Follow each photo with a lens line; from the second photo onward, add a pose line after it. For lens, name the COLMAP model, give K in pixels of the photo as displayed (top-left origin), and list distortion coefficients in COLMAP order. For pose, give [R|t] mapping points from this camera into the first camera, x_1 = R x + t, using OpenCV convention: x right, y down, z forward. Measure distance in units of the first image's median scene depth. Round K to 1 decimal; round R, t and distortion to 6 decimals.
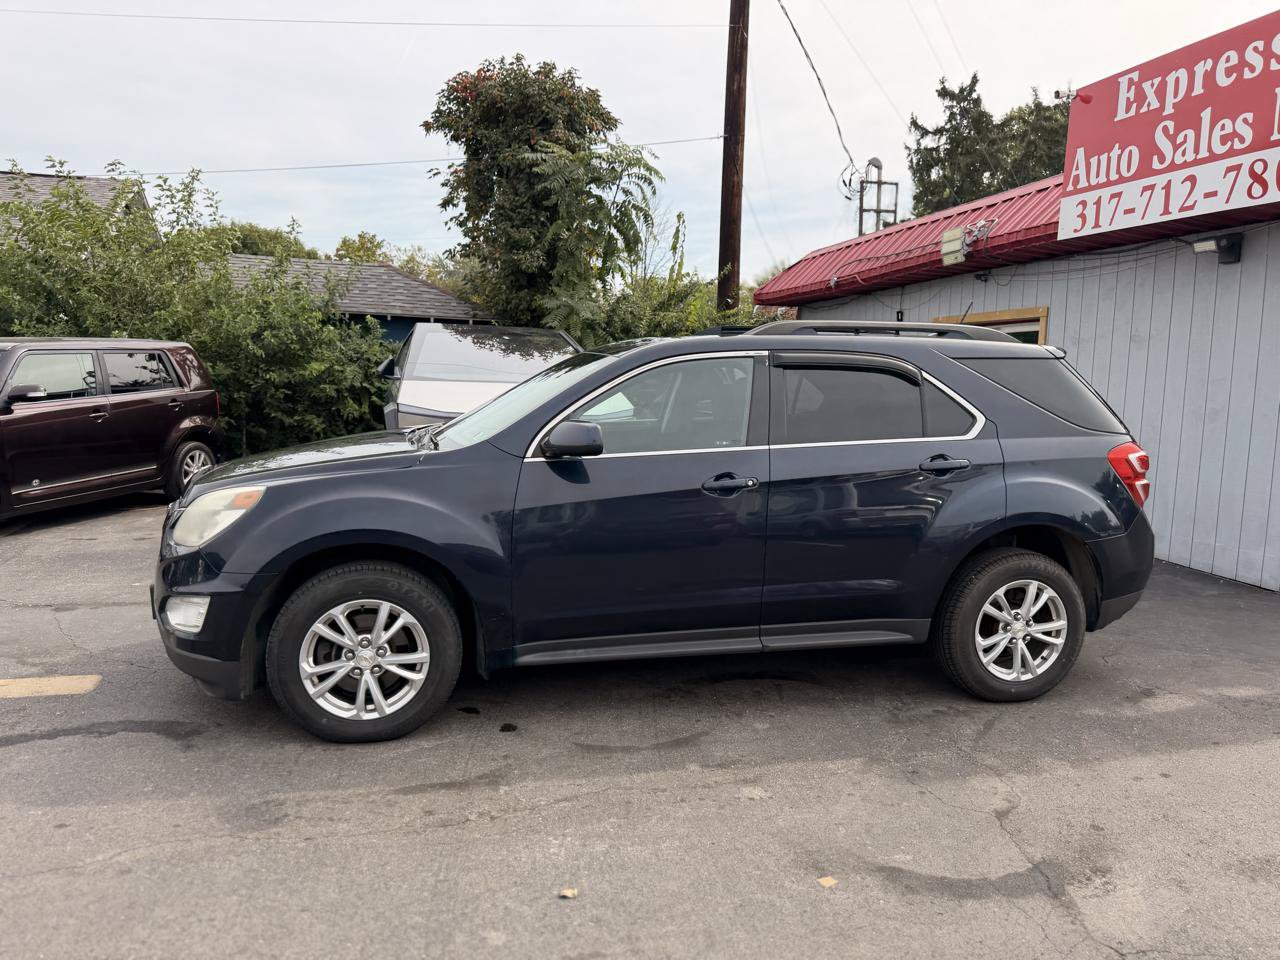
lens RADIAL K [[911.6, 0, 645.8], [0, 911.6, 467.6], [0, 0, 1]] dist [0.014997, -0.019759]
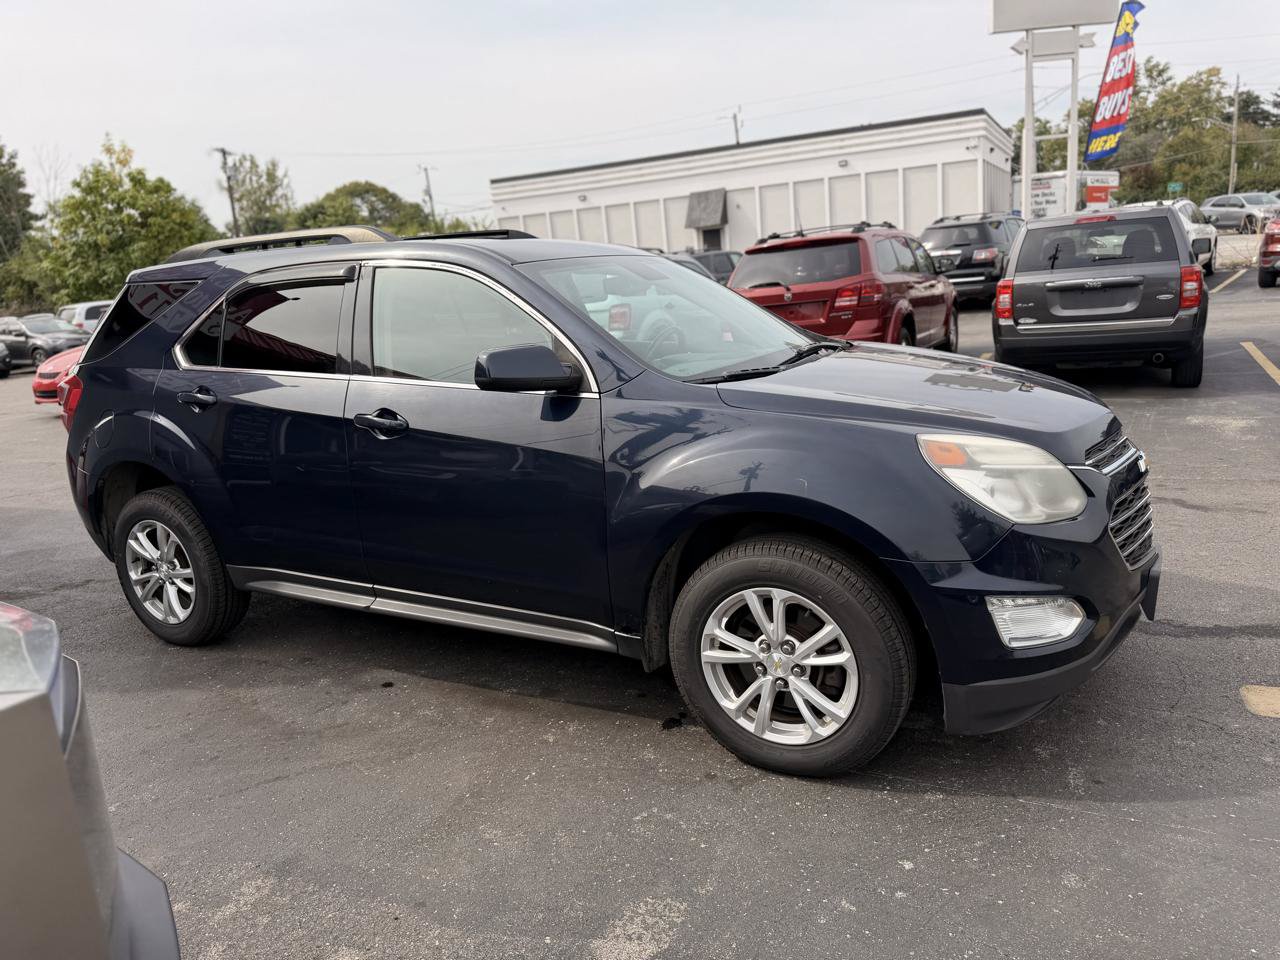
lens RADIAL K [[911.6, 0, 646.8], [0, 911.6, 473.1], [0, 0, 1]] dist [0.014997, -0.019759]
pose [[-0.748988, -0.120885, 0.651463, -0.657604], [0.124116, 0.940215, 0.317162, -0.204604], [-0.650855, 0.318407, -0.689206, 1.650020]]
